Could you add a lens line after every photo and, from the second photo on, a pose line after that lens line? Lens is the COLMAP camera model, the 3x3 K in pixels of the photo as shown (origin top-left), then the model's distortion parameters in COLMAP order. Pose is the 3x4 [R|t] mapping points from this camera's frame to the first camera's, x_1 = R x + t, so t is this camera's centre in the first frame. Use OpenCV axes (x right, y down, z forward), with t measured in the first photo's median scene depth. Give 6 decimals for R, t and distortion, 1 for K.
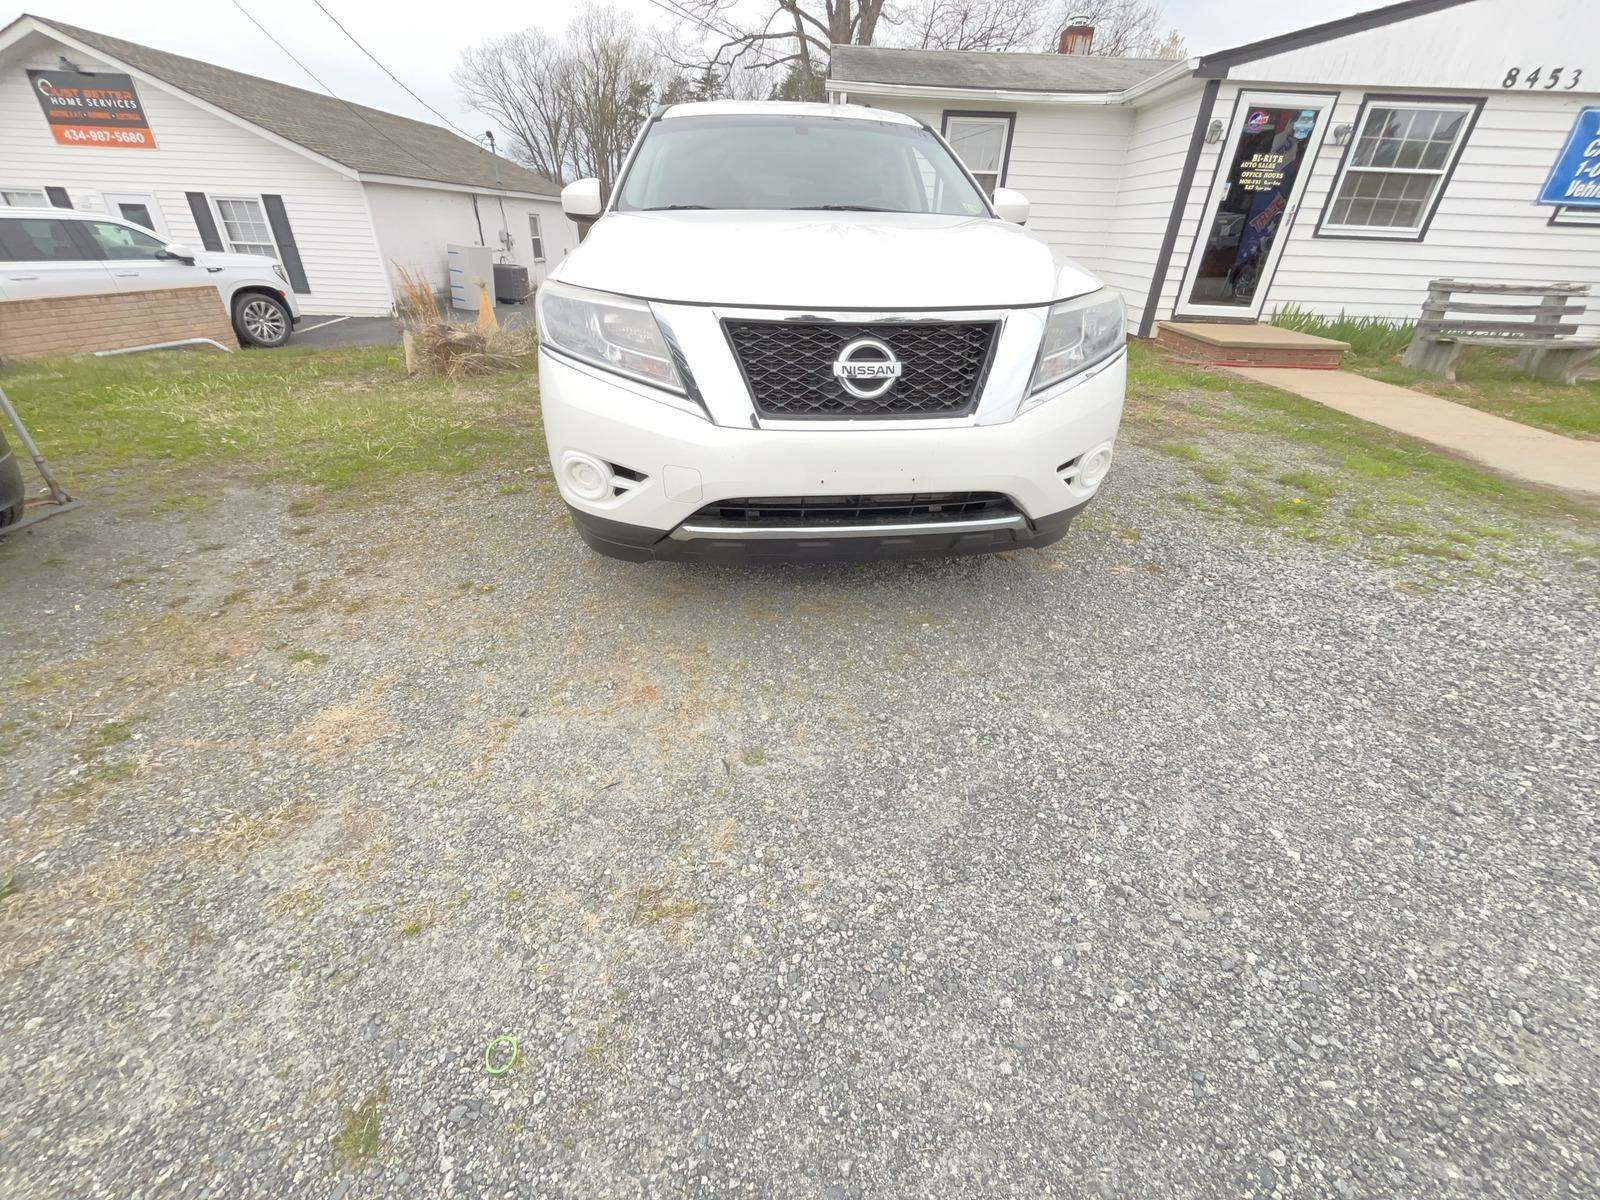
lens RADIAL K [[649.8, 0, 796.3], [0, 649.8, 594.2], [0, 0, 1]] dist [0.000035, -0.000365]
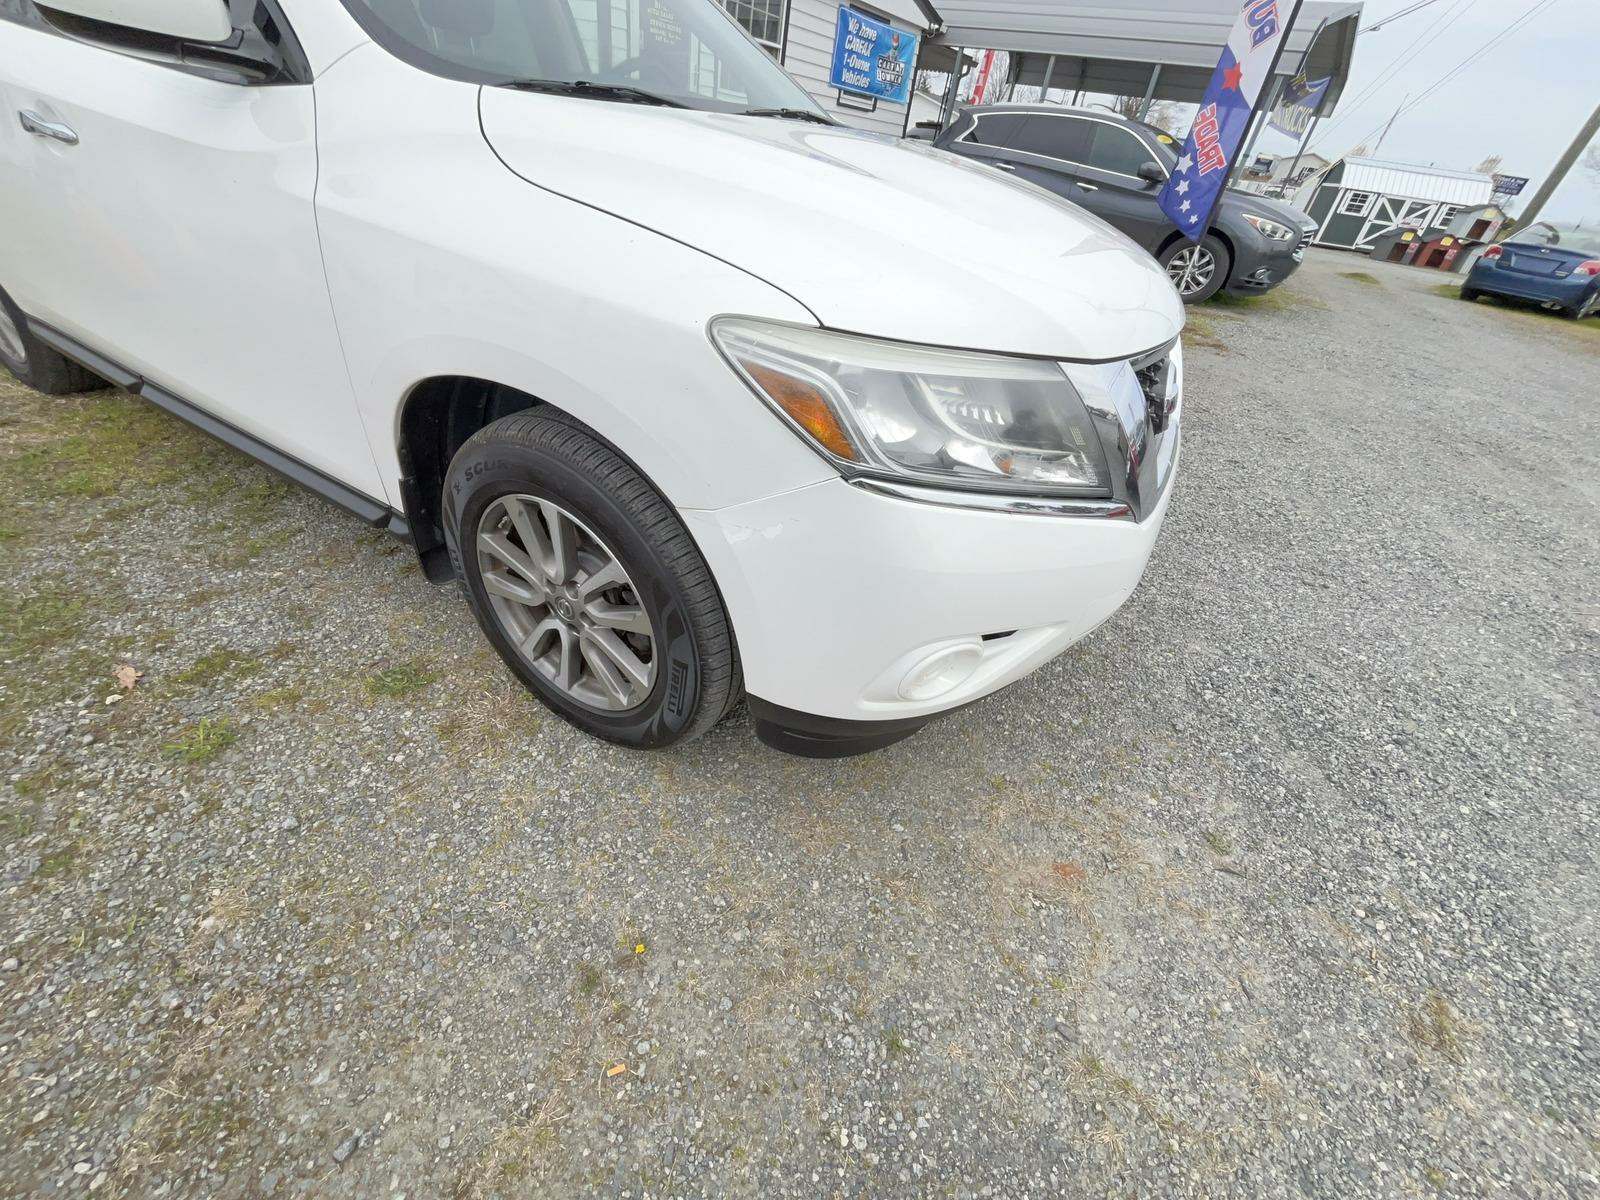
lens RADIAL K [[650.1, 0, 801.4], [0, 650.1, 598.7], [0, 0, 1]] dist [-0.000034, -0.000148]
pose [[0.590305, -0.435815, 0.679416, -0.211827], [0.283881, 0.900033, 0.330684, -0.128446], [-0.755614, -0.002331, 0.655014, 0.196893]]
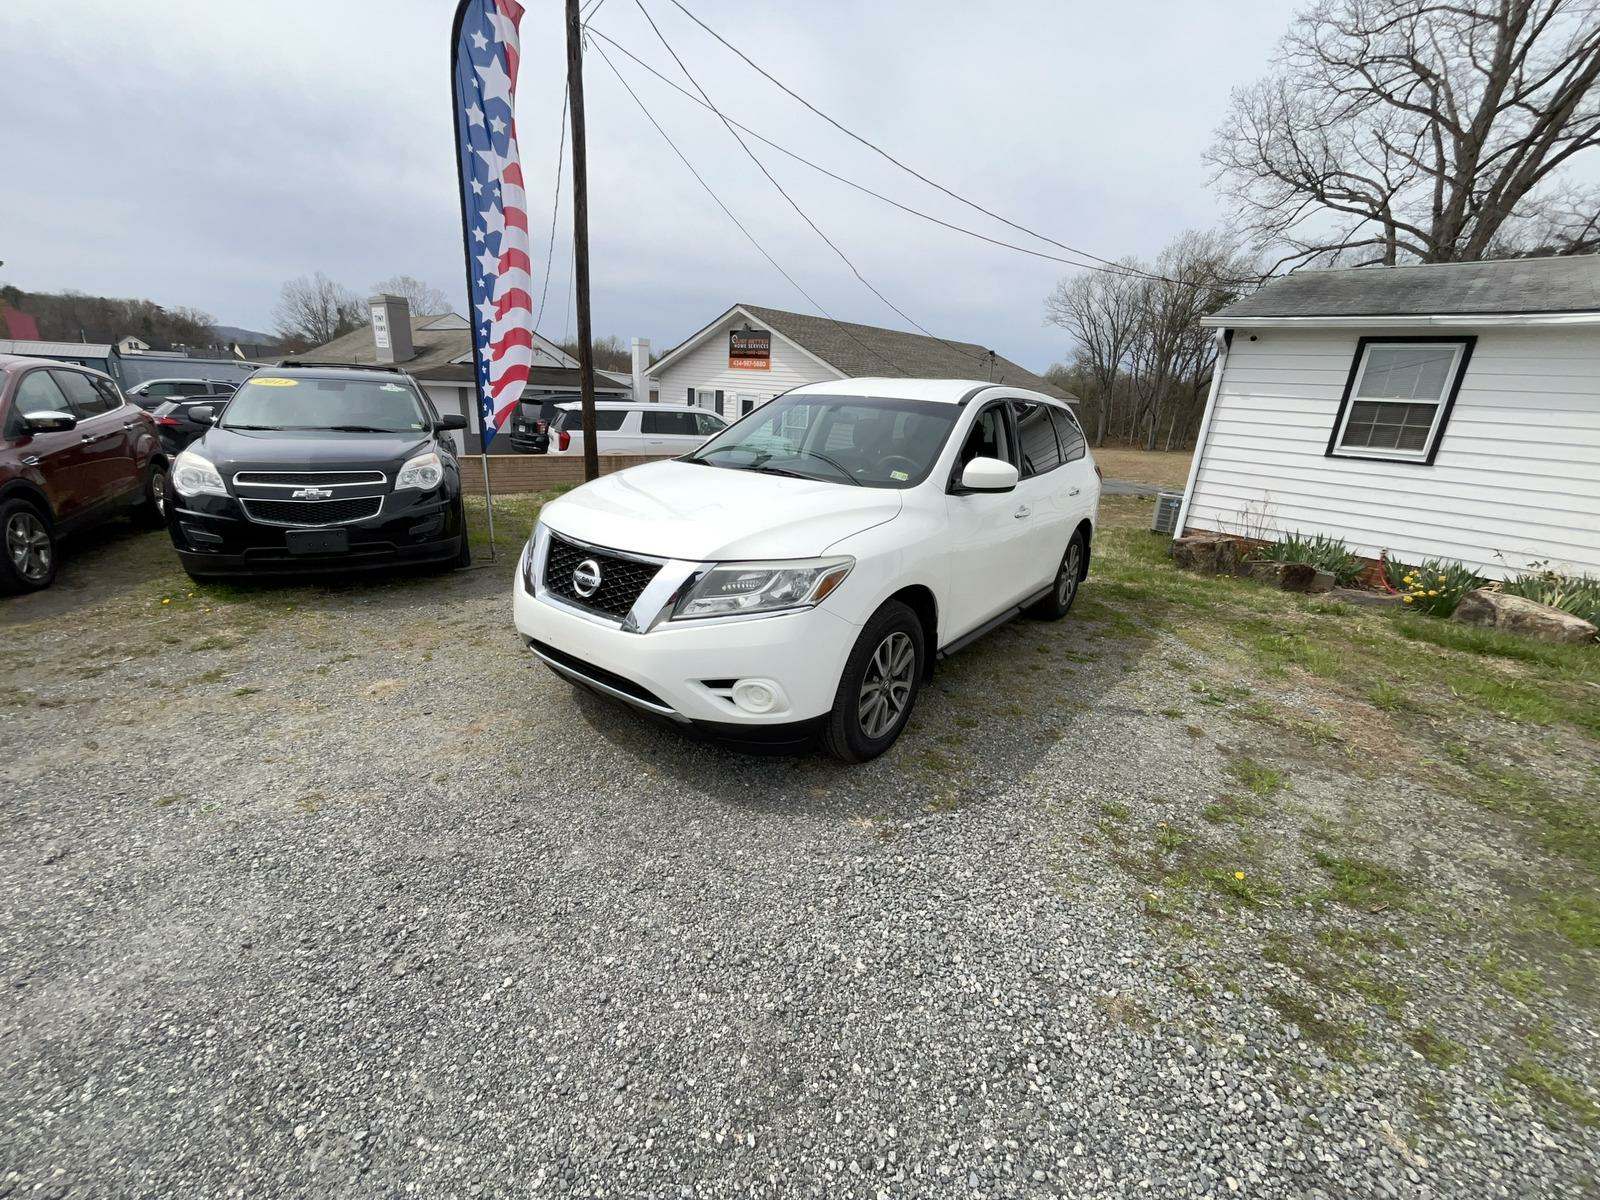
lens RADIAL K [[646.7, 0, 797.2], [0, 646.7, 590.8], [0, 0, 1]] dist [-0.000809, 0.000024]
pose [[0.731133, 0.214195, -0.647738, 0.367318], [-0.364718, 0.925092, -0.105764, -0.082488], [0.576563, 0.313569, 0.754486, 0.029920]]
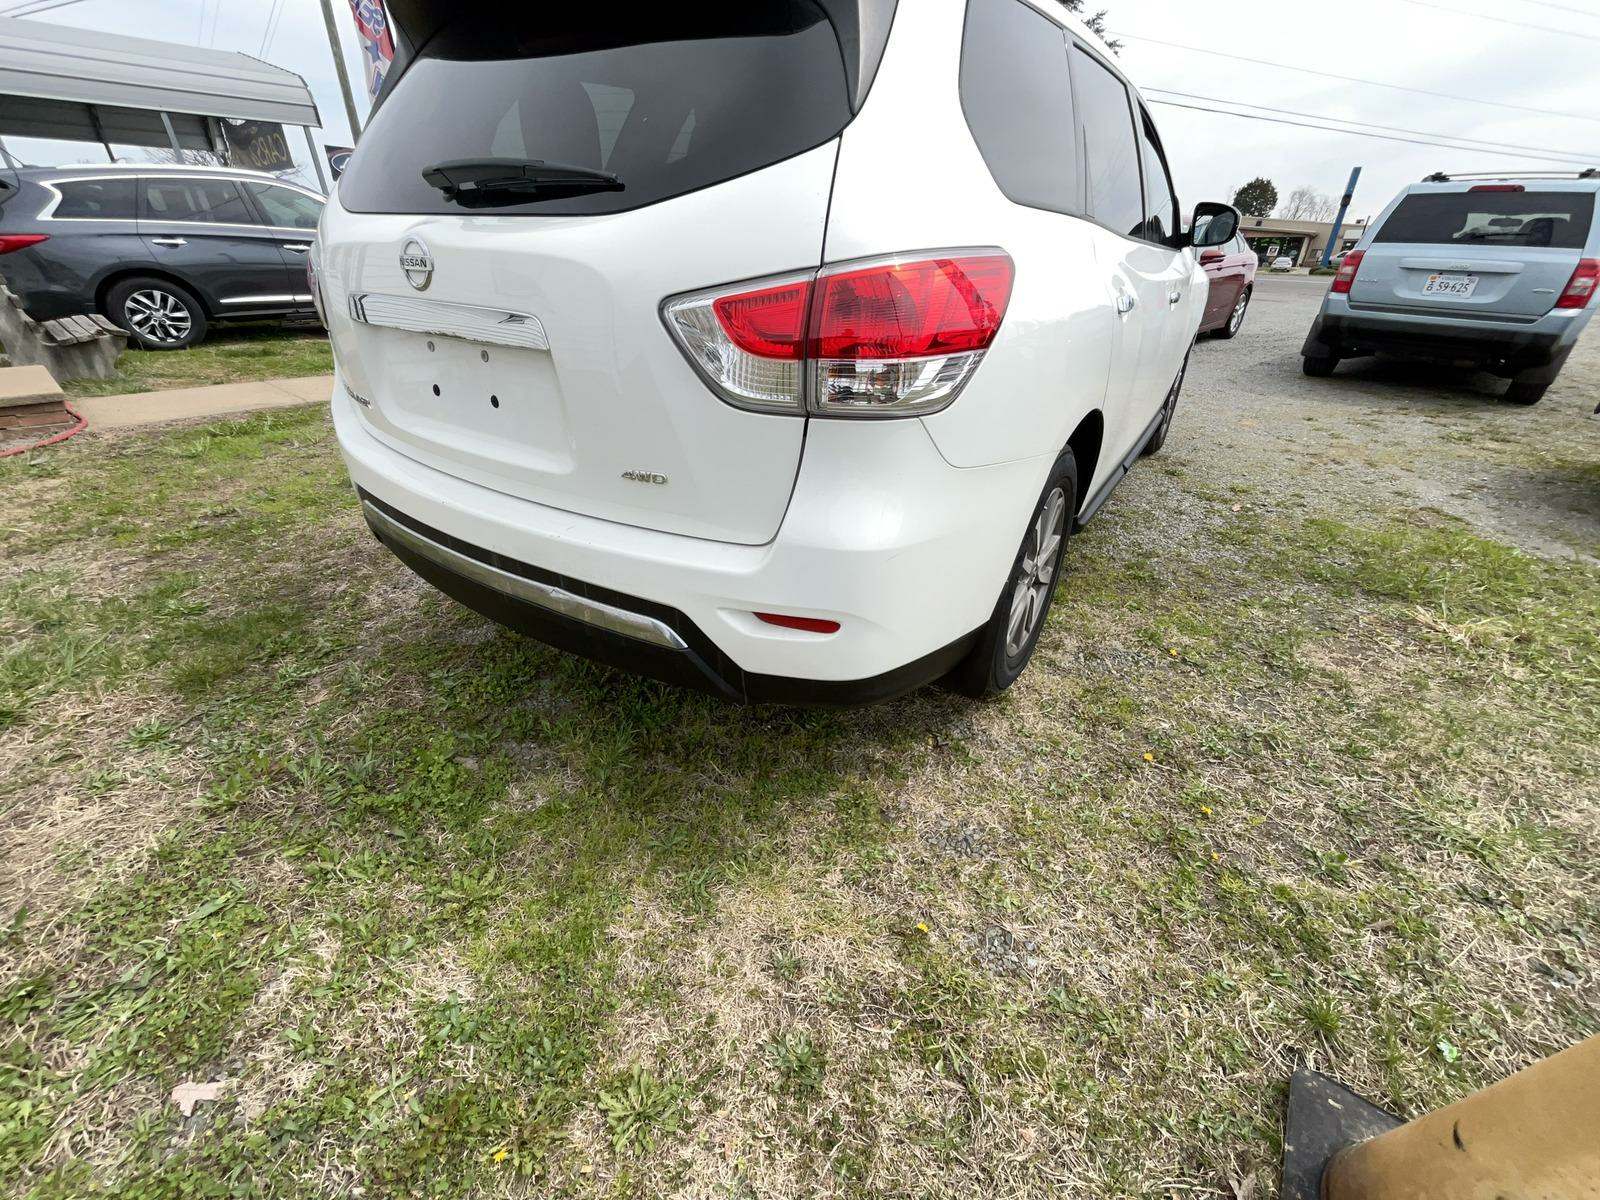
lens RADIAL K [[650.1, 0, 801.4], [0, 650.1, 598.7], [0, 0, 1]] dist [-0.000034, -0.000148]
pose [[-0.775062, -0.335098, 0.535713, -0.238613], [0.280361, 0.577415, 0.766805, -0.513161], [-0.566284, 0.744514, -0.353584, 0.905317]]
